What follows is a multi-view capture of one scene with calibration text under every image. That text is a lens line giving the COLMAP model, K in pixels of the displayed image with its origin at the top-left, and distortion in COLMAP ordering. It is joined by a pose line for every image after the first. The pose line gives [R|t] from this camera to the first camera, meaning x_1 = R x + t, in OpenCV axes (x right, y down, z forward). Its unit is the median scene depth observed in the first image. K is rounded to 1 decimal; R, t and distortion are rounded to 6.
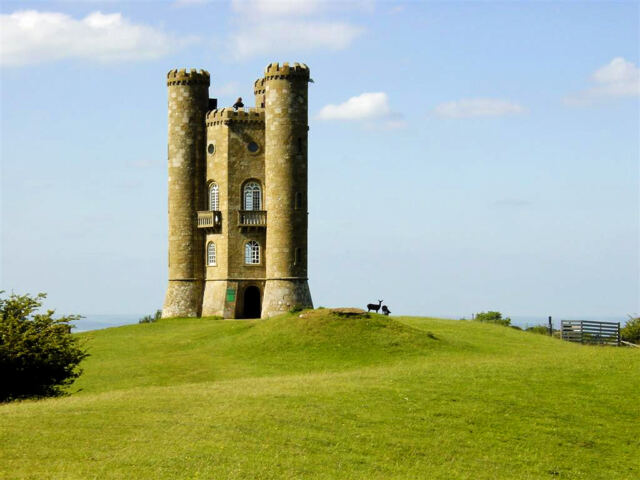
lens RADIAL K [[1272.0, 0, 320.0], [0, 1272.0, 240.0], [0, 0, 1]] dist [0.031496, -0.204268]
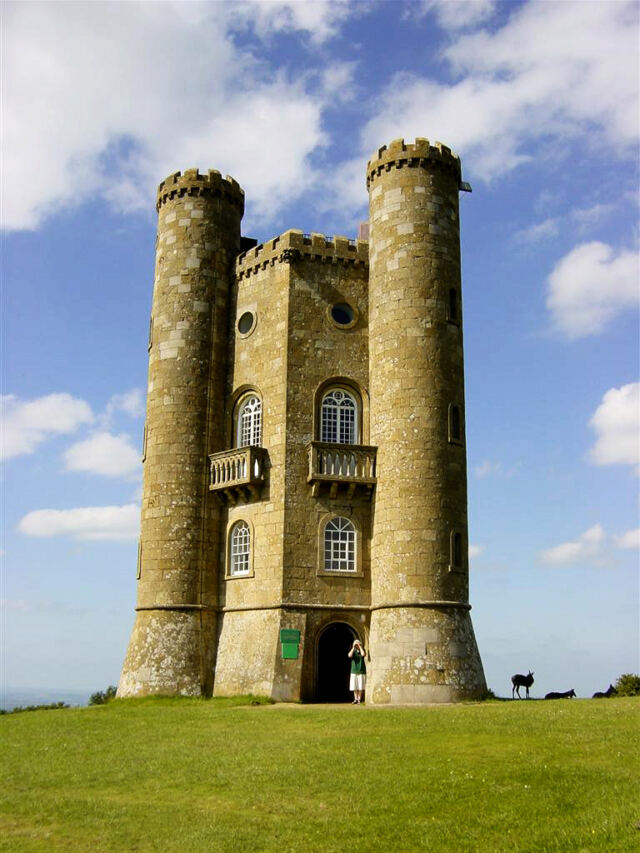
lens RADIAL K [[1164.8, 0, 368.1], [0, 1164.8, 374.0], [0, 0, 1]] dist [-0.135760, 0.086517]
pose [[0.995621, 0.038293, 0.085280, -0.078191], [-0.018315, 0.974477, -0.223739, 0.040571], [-0.091671, 0.221198, 0.970911, 0.602661]]
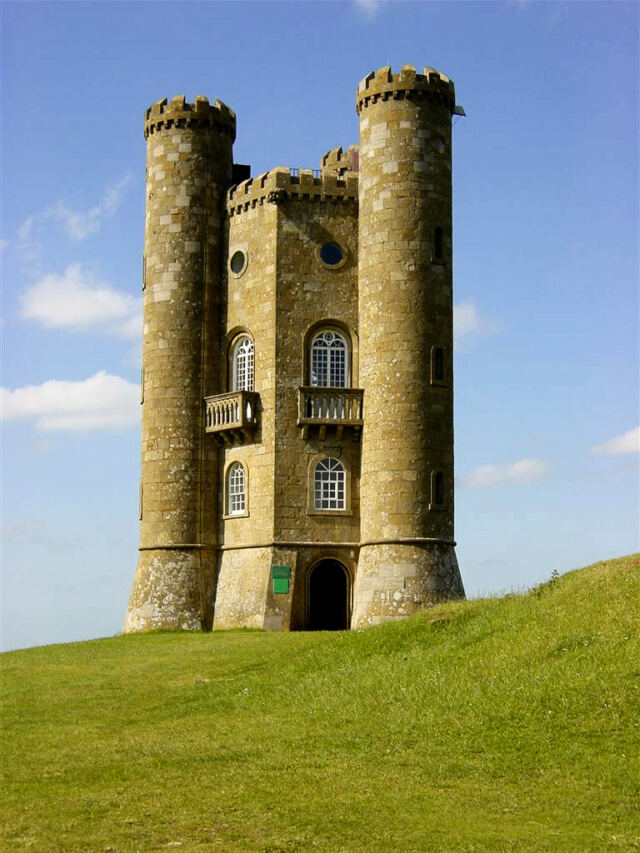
lens RADIAL K [[1695.3, 0, 320.0], [0, 1695.3, 426.5], [0, 0, 1]] dist [0.031496, -0.204268]
pose [[0.999793, 0.007519, -0.018895, -0.045009], [-0.009171, 0.995998, -0.088902, 0.041738], [0.018151, 0.089057, 0.995861, 0.407386]]
